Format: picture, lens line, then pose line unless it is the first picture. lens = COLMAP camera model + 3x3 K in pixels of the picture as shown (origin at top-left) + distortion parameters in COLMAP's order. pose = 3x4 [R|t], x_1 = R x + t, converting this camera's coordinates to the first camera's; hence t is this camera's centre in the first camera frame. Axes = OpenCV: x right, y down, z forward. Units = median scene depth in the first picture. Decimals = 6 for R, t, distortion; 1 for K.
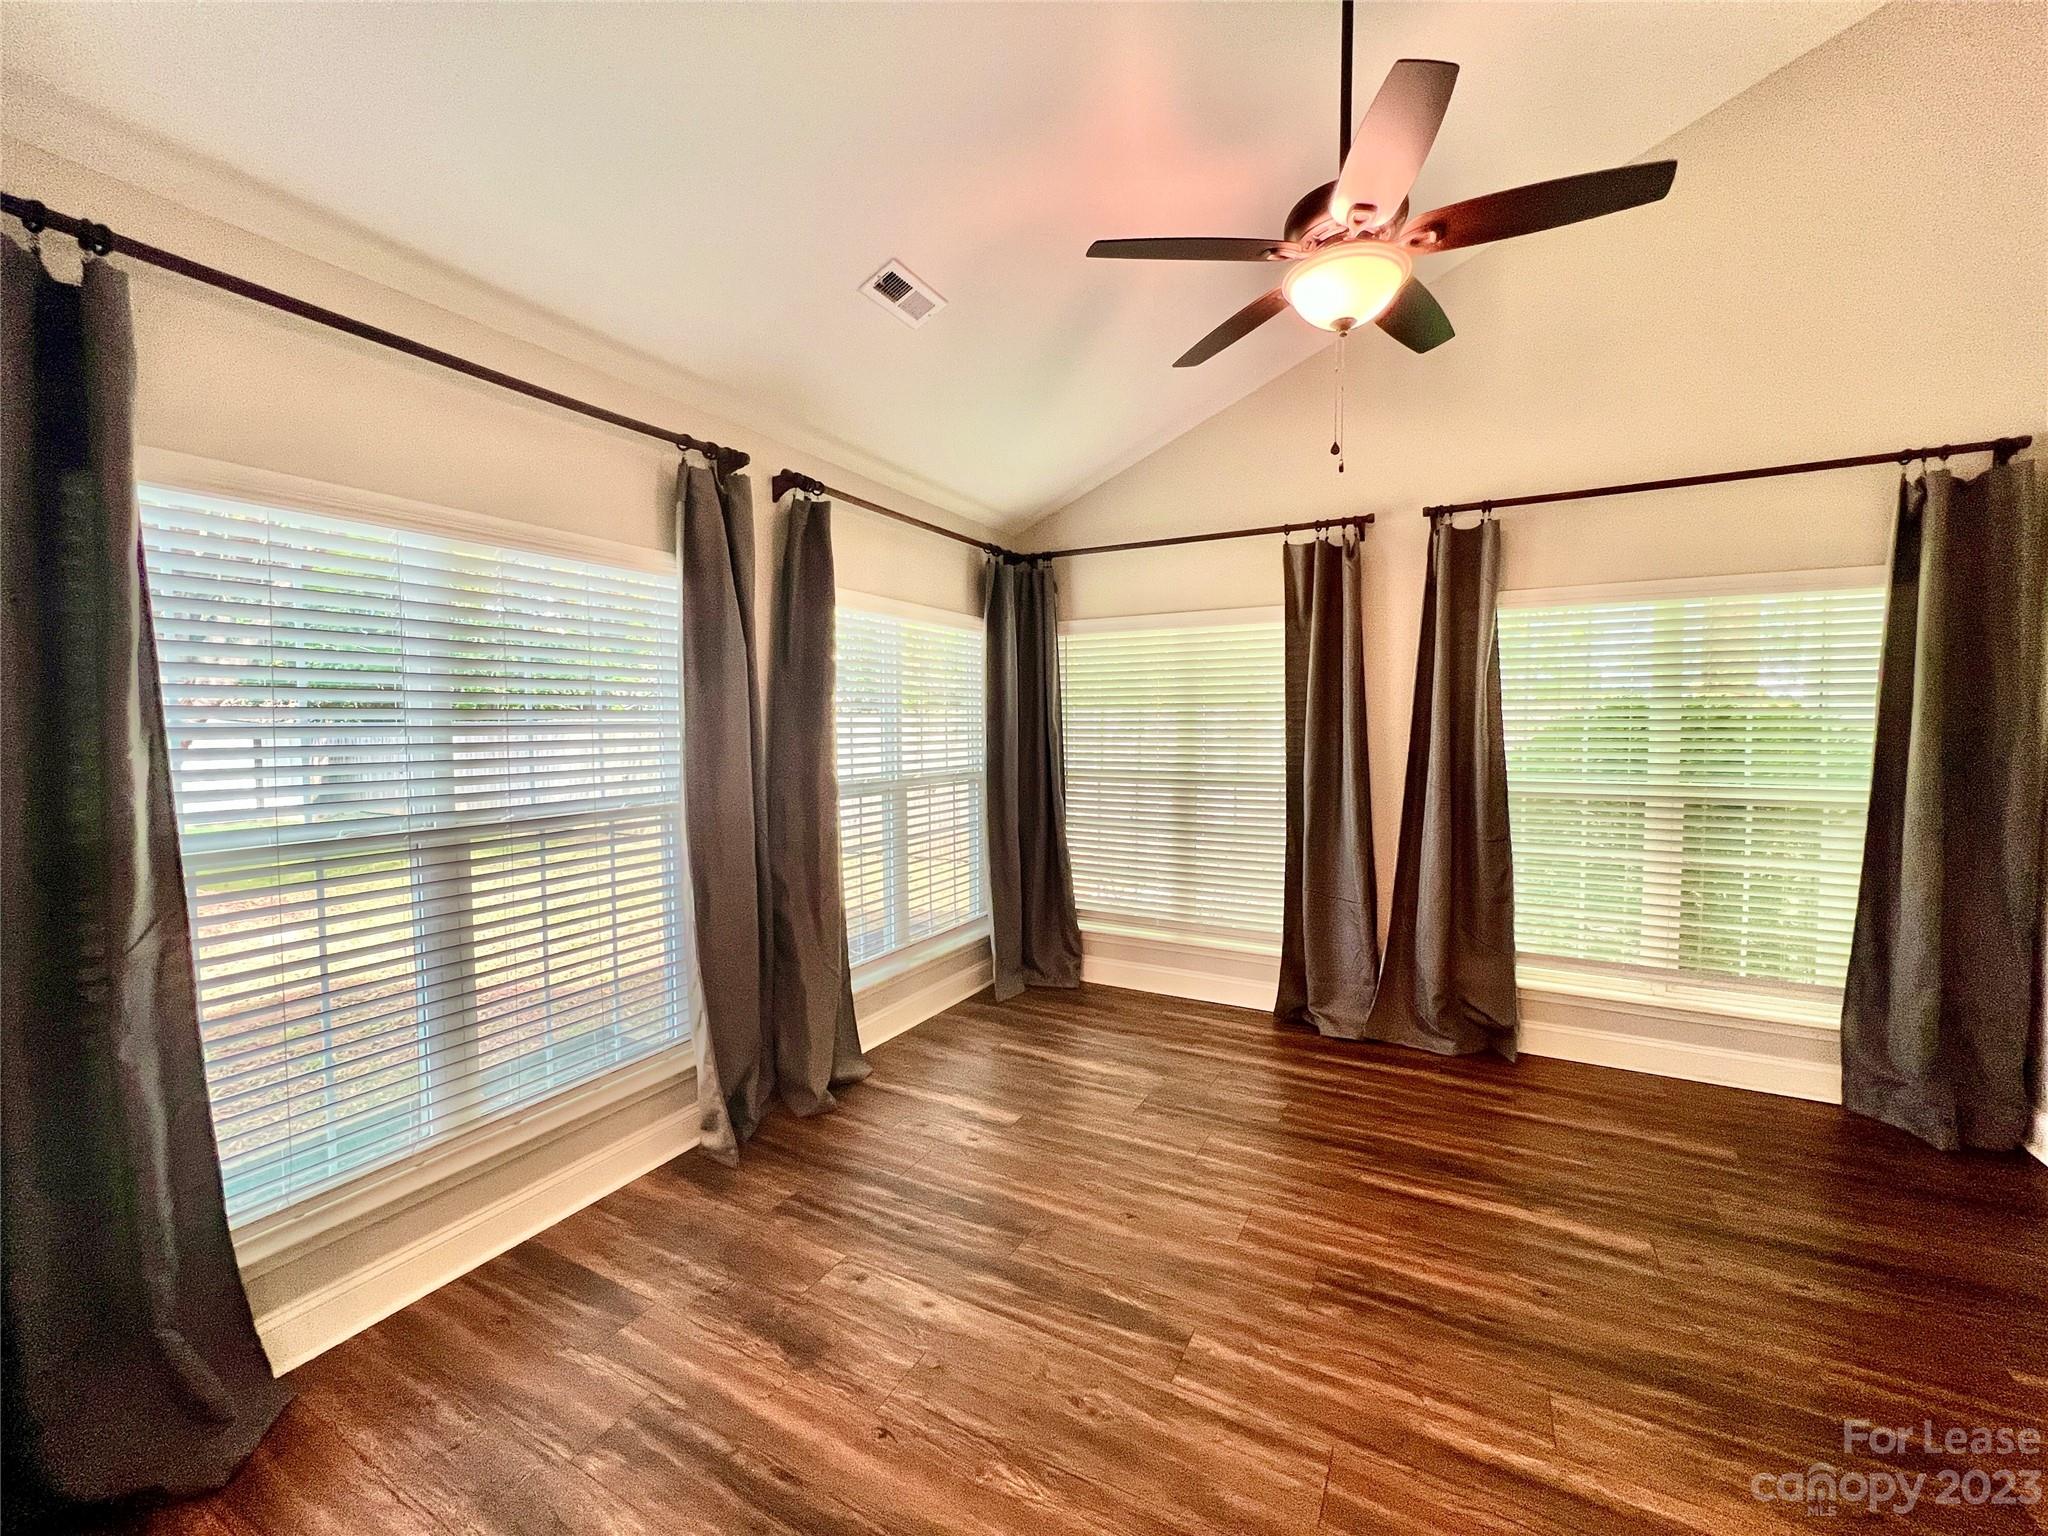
lens RADIAL K [[821.4, 0, 1022.3], [0, 821.4, 760.7], [0, 0, 1]] dist [-0.001429, 0.000680]
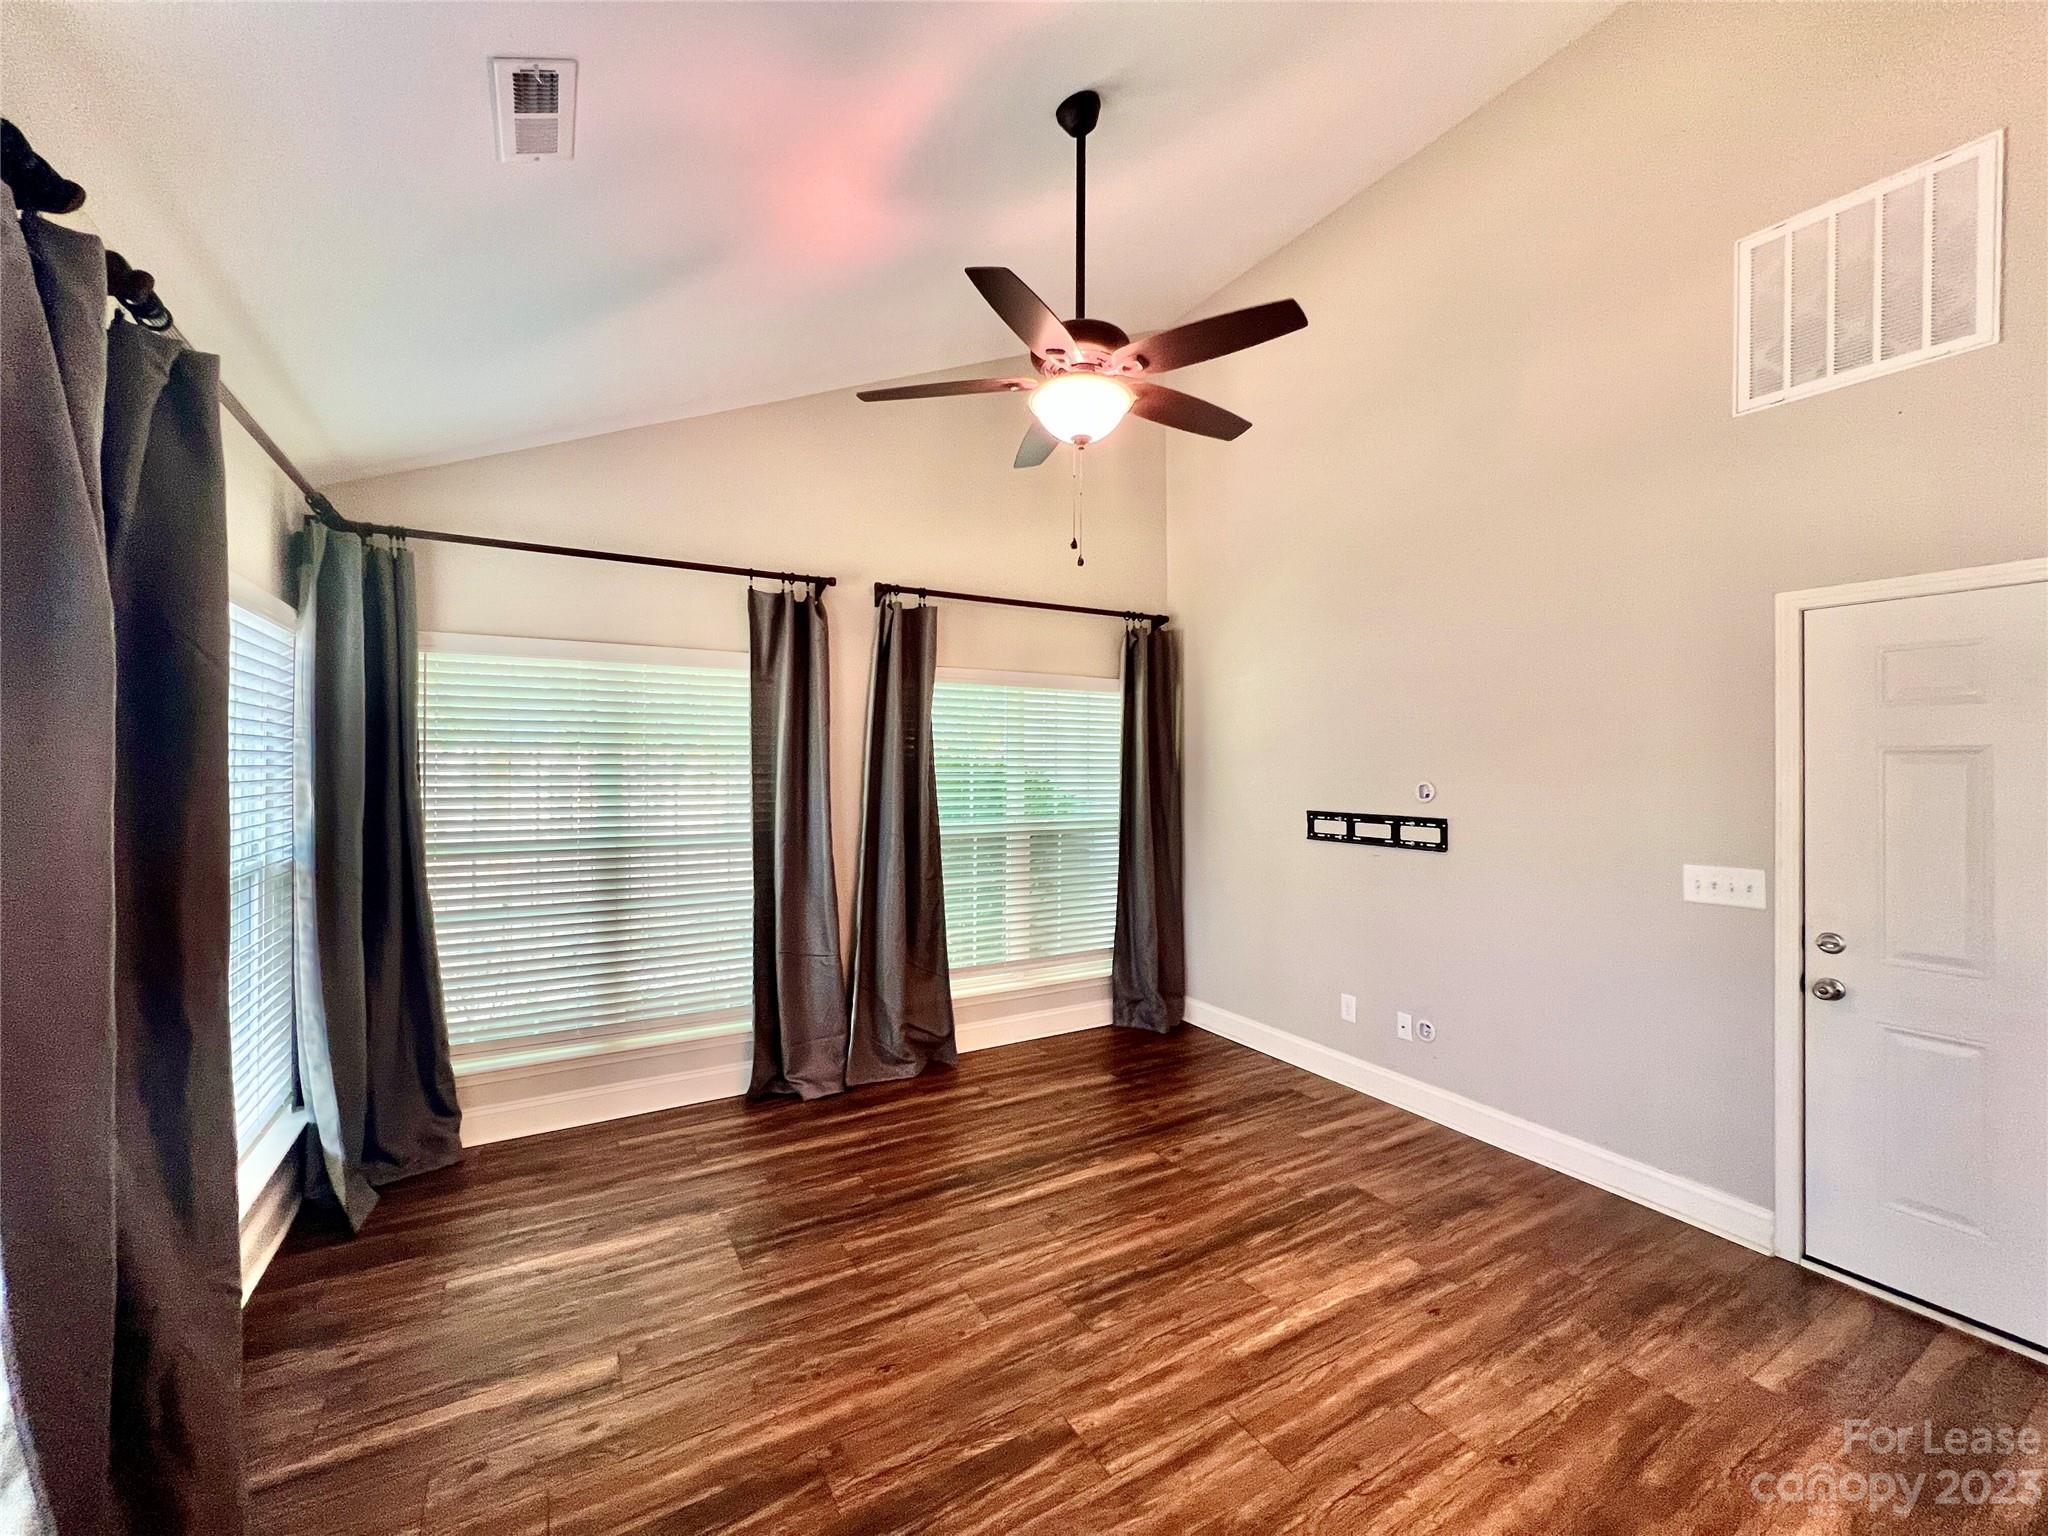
lens RADIAL K [[821.4, 0, 1022.3], [0, 821.4, 760.7], [0, 0, 1]] dist [-0.001429, 0.000680]
pose [[0.518290, 0.010161, 0.855144, -0.356071], [0.035087, 0.998835, -0.033133, -0.026297], [-0.854485, 0.047177, 0.517330, 0.278158]]
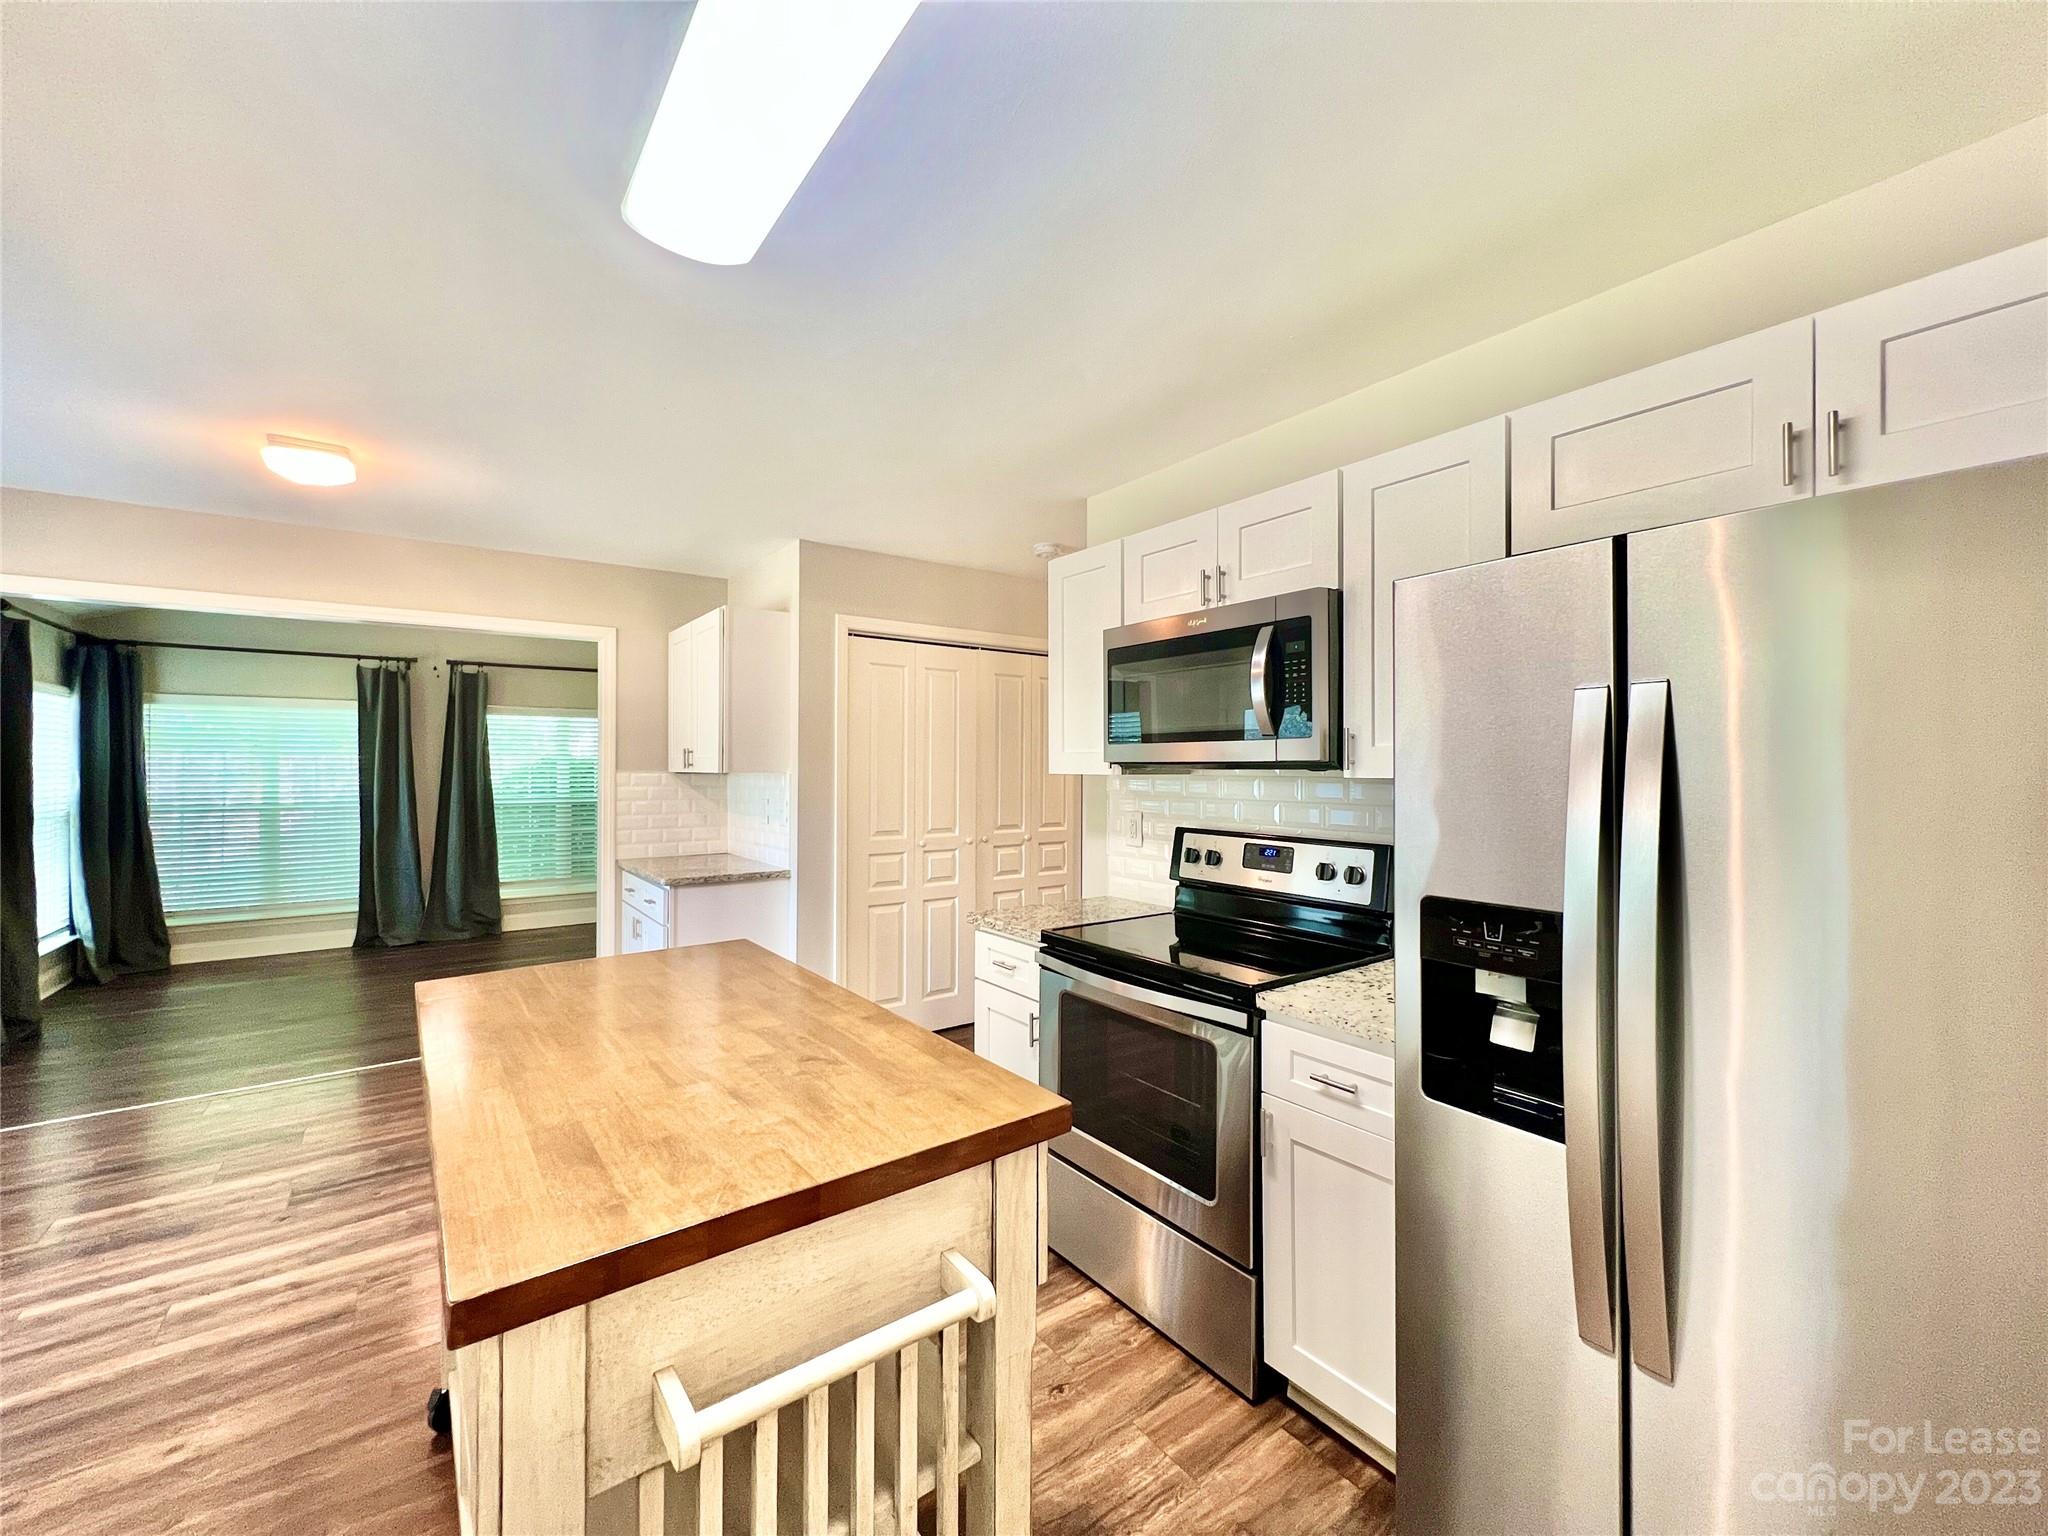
lens RADIAL K [[821.4, 0, 1022.3], [0, 821.4, 760.7], [0, 0, 1]] dist [-0.001429, 0.000680]
pose [[0.427676, 0.009859, 0.903878, -0.693621], [0.041781, 0.998656, -0.030661, 0.047952], [-0.902966, 0.050878, 0.426690, -1.064416]]
